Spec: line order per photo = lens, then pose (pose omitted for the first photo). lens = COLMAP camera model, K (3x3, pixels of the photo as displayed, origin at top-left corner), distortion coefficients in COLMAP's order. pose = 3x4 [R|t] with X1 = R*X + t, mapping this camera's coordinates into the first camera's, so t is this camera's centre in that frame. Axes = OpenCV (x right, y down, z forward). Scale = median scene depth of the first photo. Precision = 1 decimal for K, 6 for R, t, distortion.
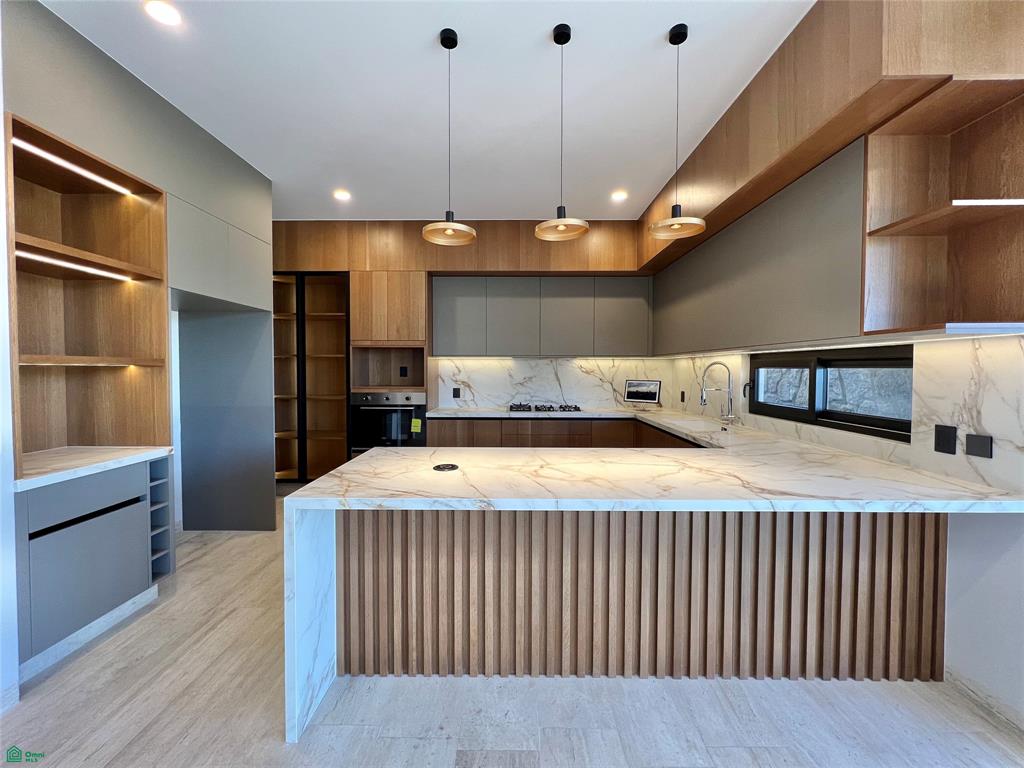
lens RADIAL K [[409.4, 0, 511.7], [0, 409.4, 380.7], [0, 0, 1]] dist [-0.000601, 0.000255]
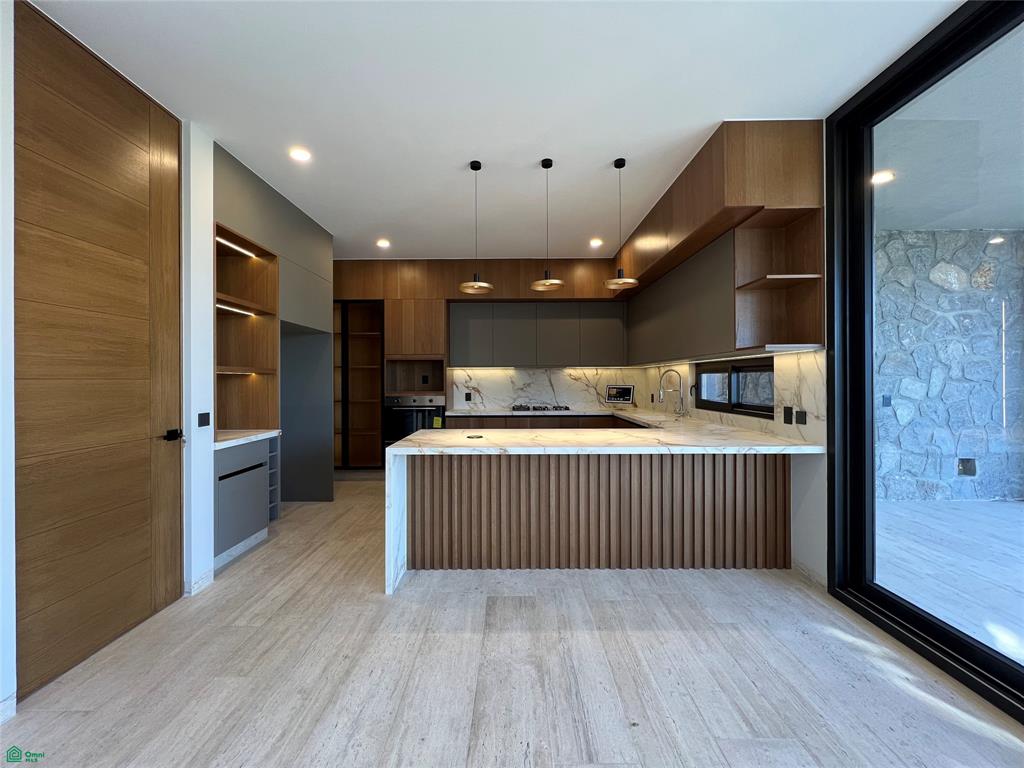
lens RADIAL K [[409.4, 0, 511.7], [0, 409.4, 380.7], [0, 0, 1]] dist [-0.000601, 0.000255]
pose [[0.999975, -0.006450, 0.002889, -0.015521], [0.006526, 0.999611, -0.027129, 0.026802], [-0.002713, 0.027147, 0.999628, -0.370460]]
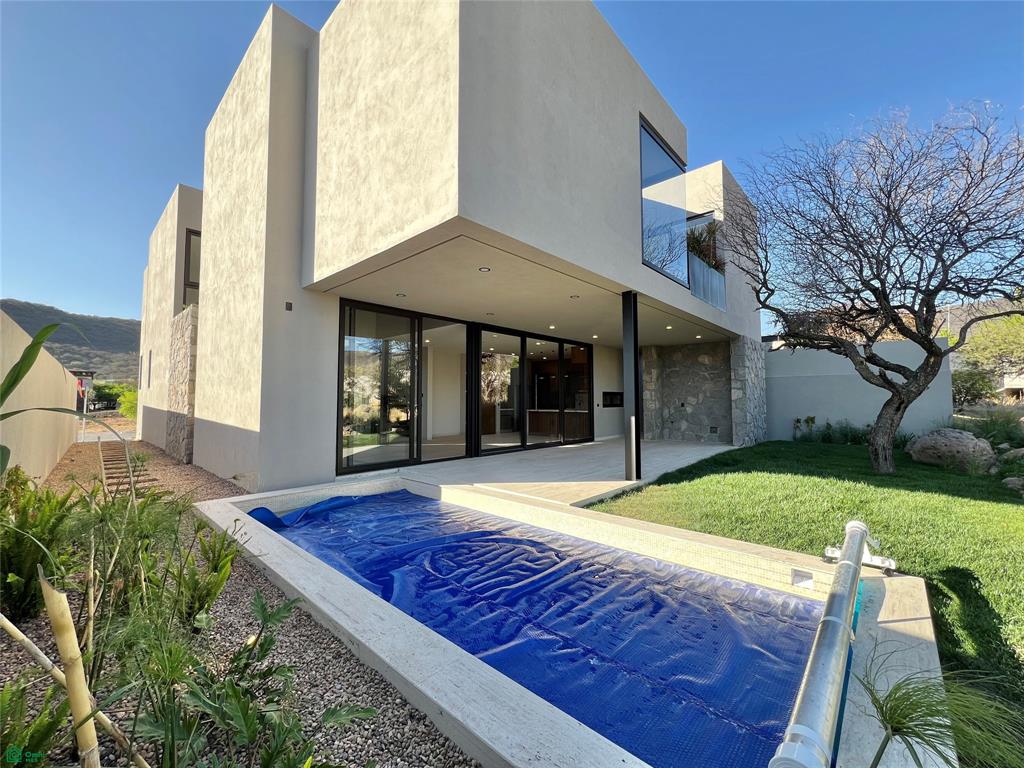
lens RADIAL K [[409.4, 0, 511.7], [0, 409.4, 380.7], [0, 0, 1]] dist [-0.000601, 0.000255]
pose [[0.743117, -0.037404, -0.668116, 2.931804], [-0.015429, 0.997213, -0.072990, 0.156373], [0.668984, 0.064549, 0.740469, -3.221433]]
